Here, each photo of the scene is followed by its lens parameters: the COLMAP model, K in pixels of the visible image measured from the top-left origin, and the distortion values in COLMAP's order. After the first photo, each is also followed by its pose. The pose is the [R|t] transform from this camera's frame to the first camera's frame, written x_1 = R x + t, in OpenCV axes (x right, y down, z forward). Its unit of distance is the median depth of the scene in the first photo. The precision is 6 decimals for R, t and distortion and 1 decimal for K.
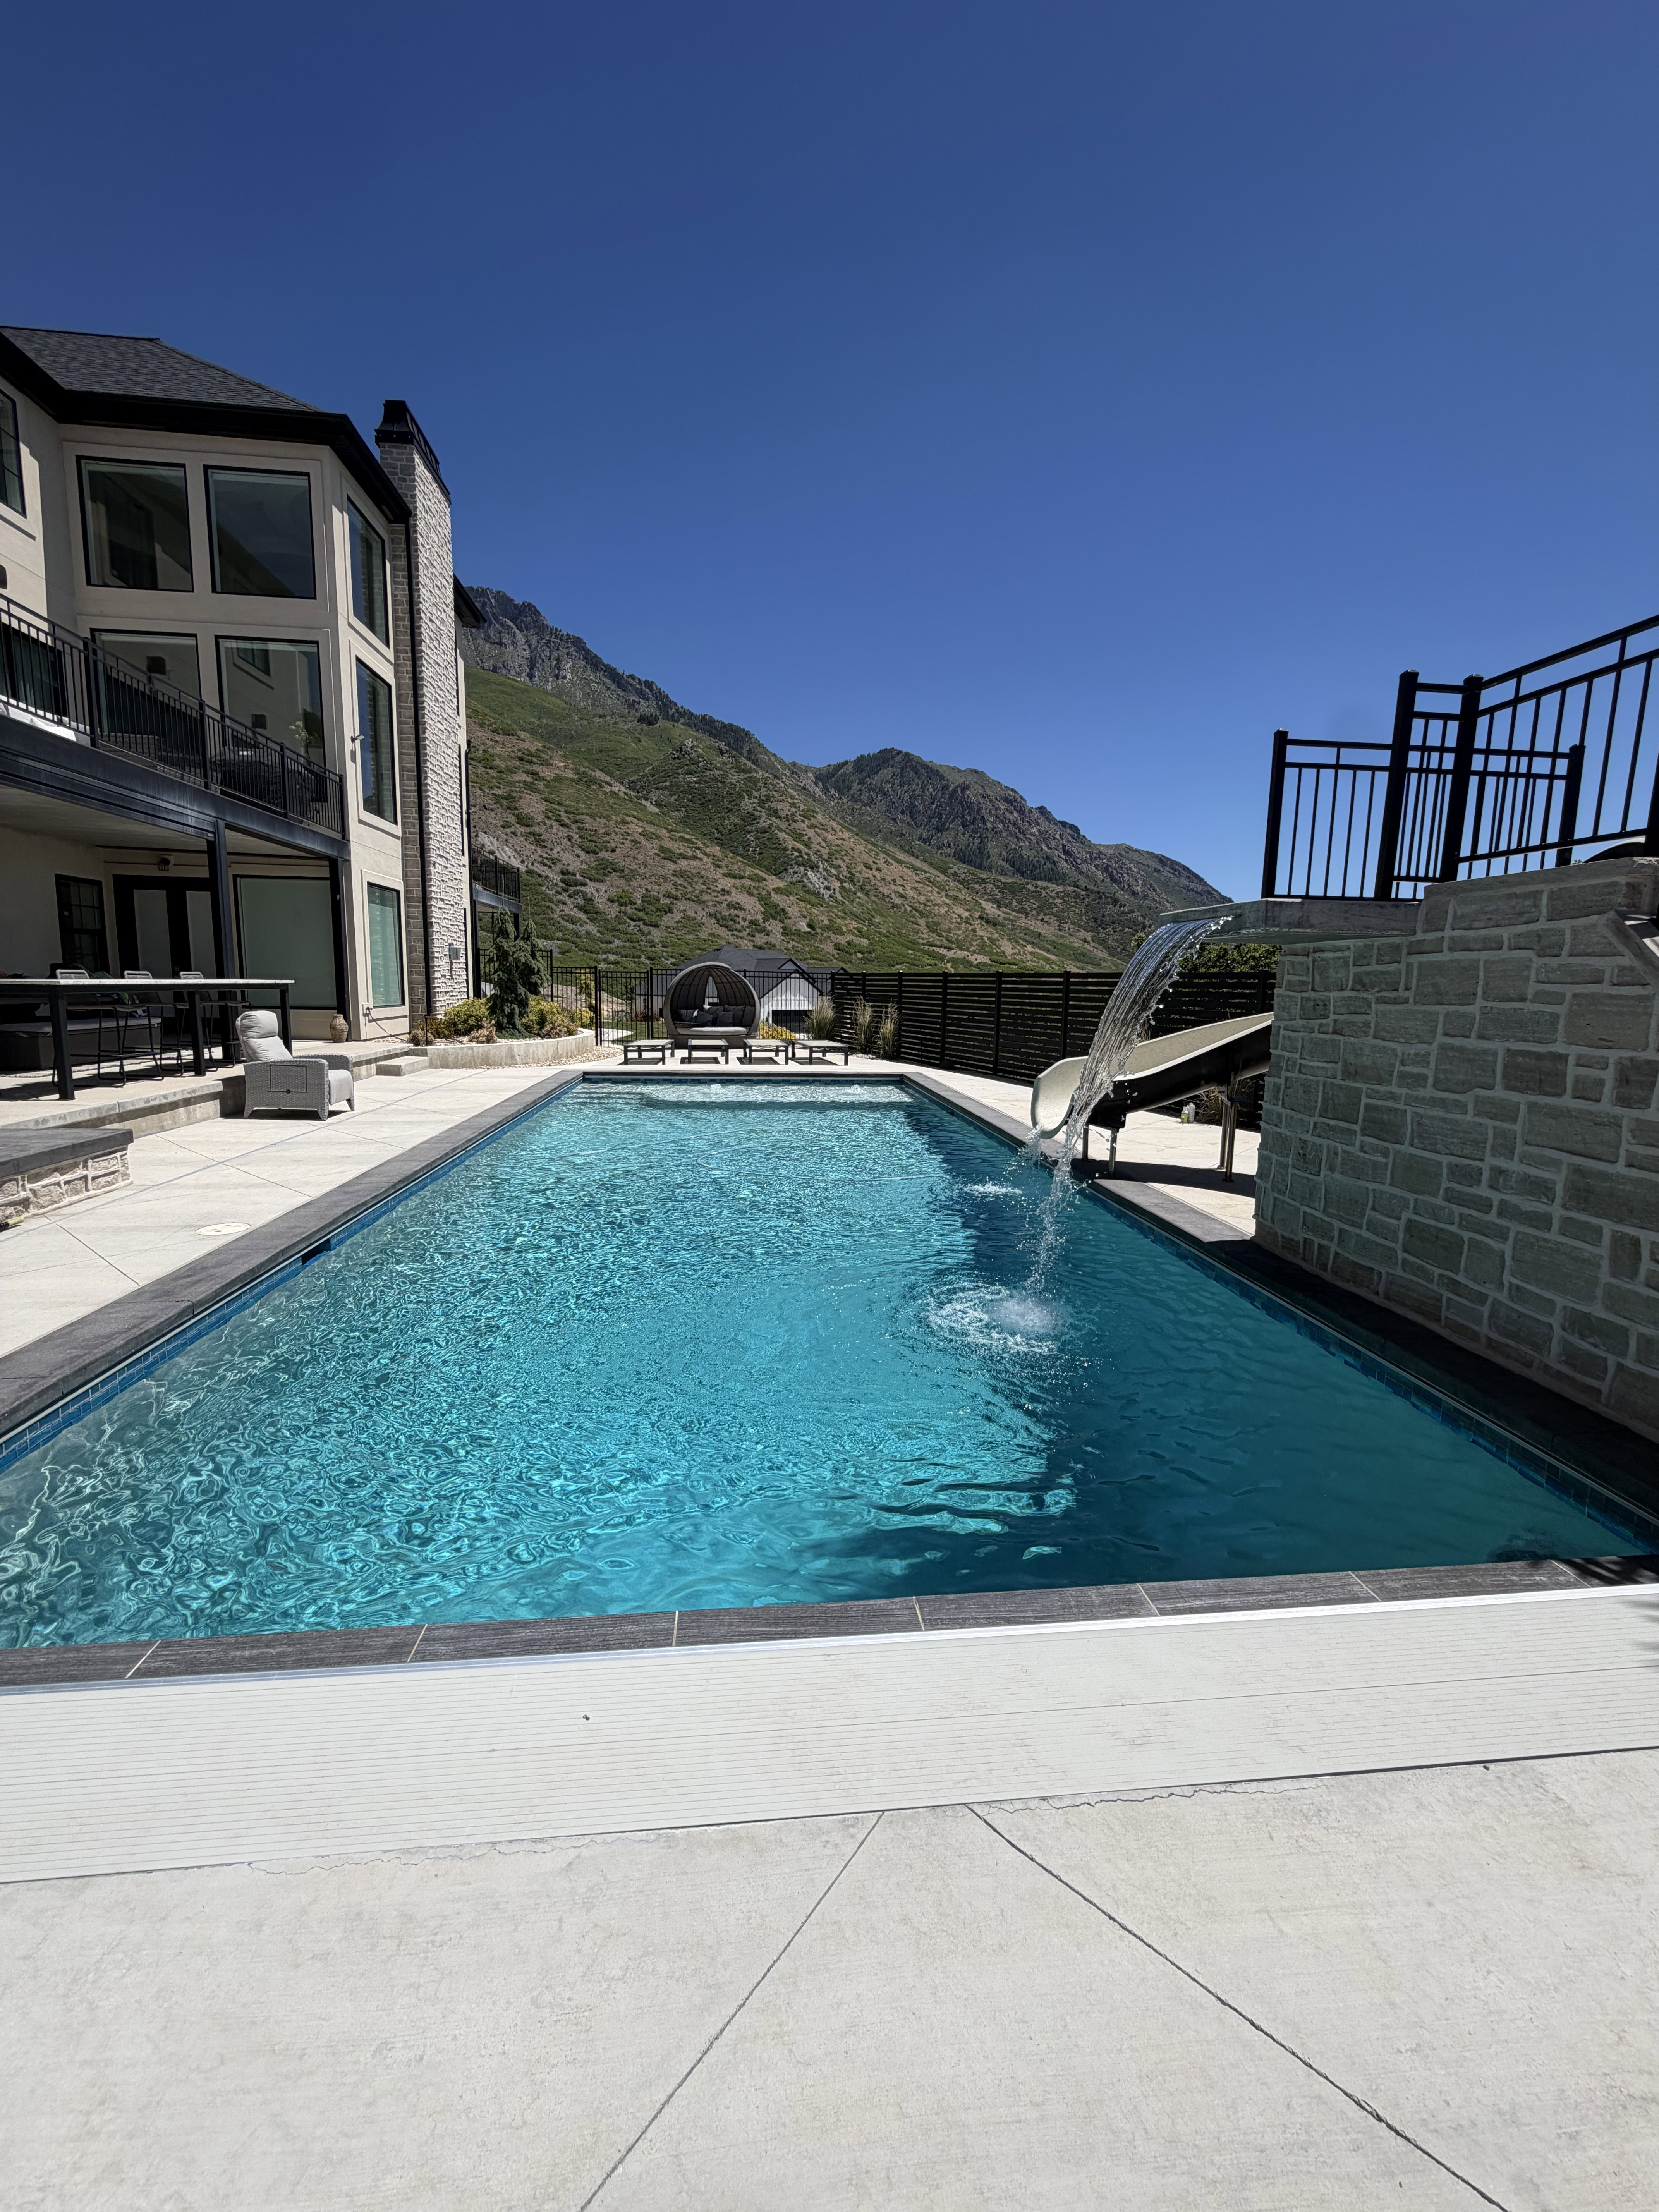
lens RADIAL K [[885.2, 0, 835.7], [0, 885.2, 1106.2], [0, 0, 1]] dist [-0.001334, 0.000881]
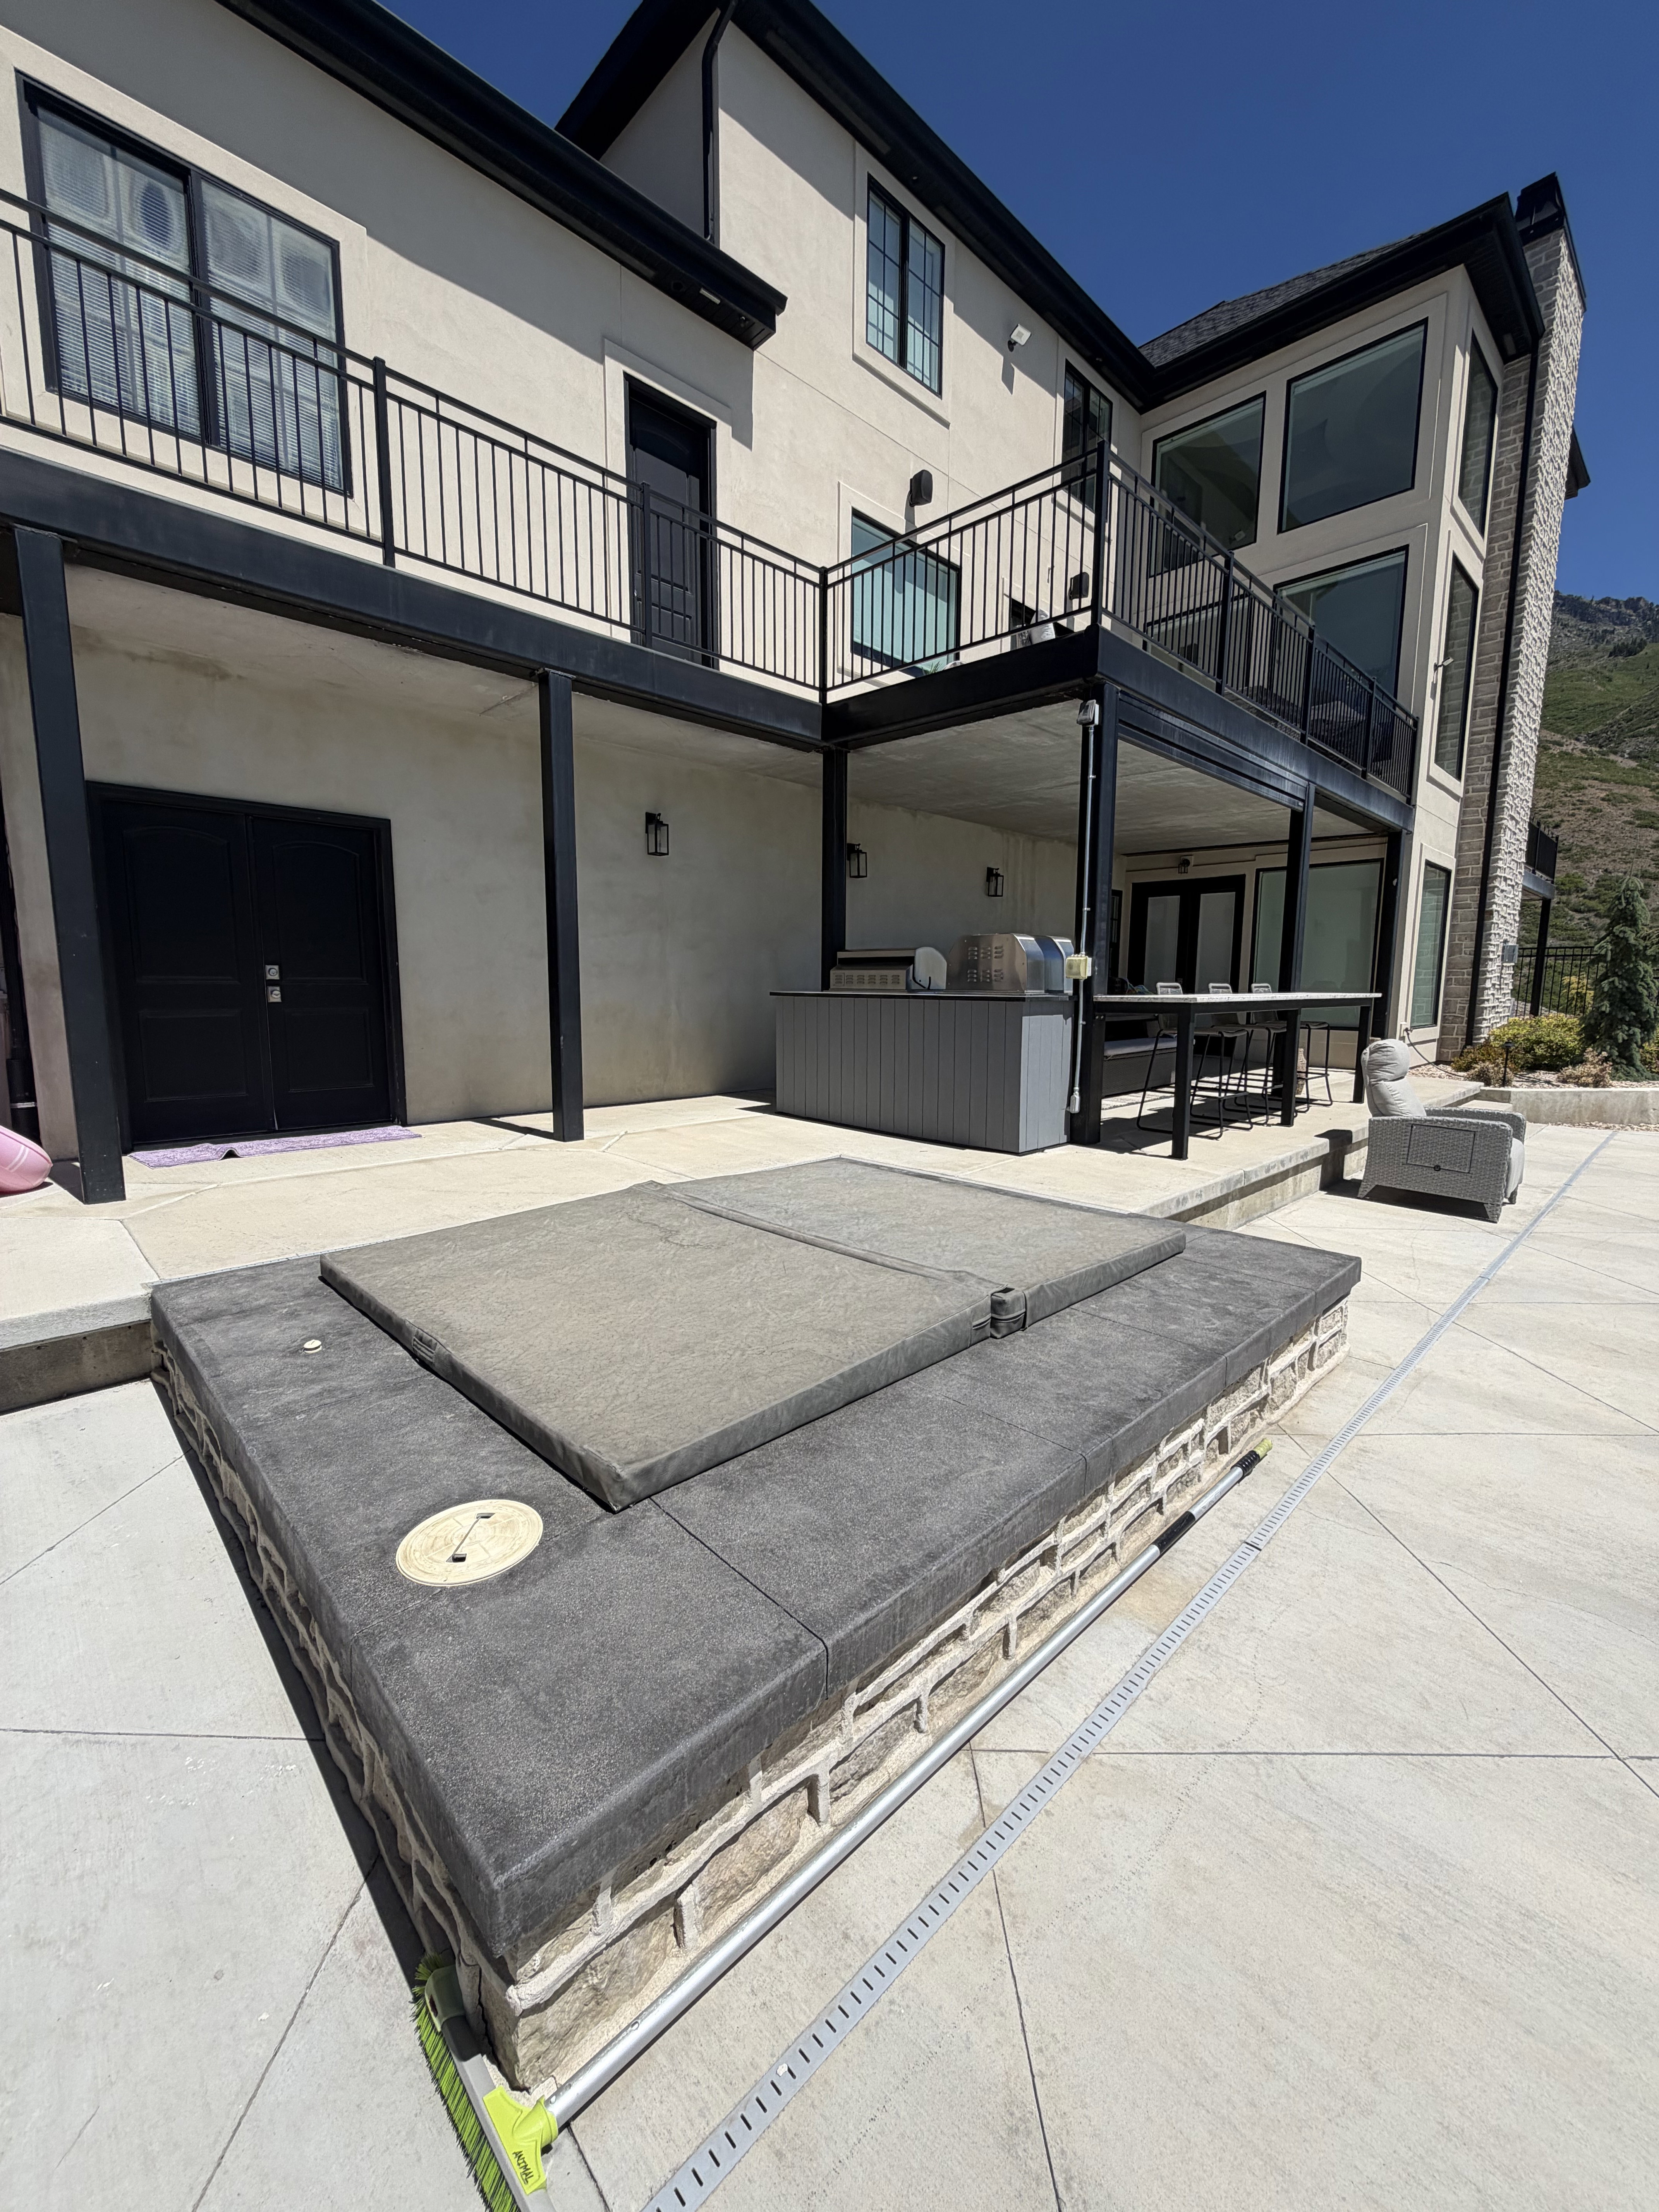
lens RADIAL K [[885.2, 0, 823.8], [0, 885.2, 1102.4], [0, 0, 1]] dist [-0.001334, 0.000881]
pose [[0.617009, 0.086743, -0.782161, -0.228420], [-0.100591, 0.994447, 0.030934, -0.022078], [0.780501, 0.059591, 0.622308, 0.147289]]
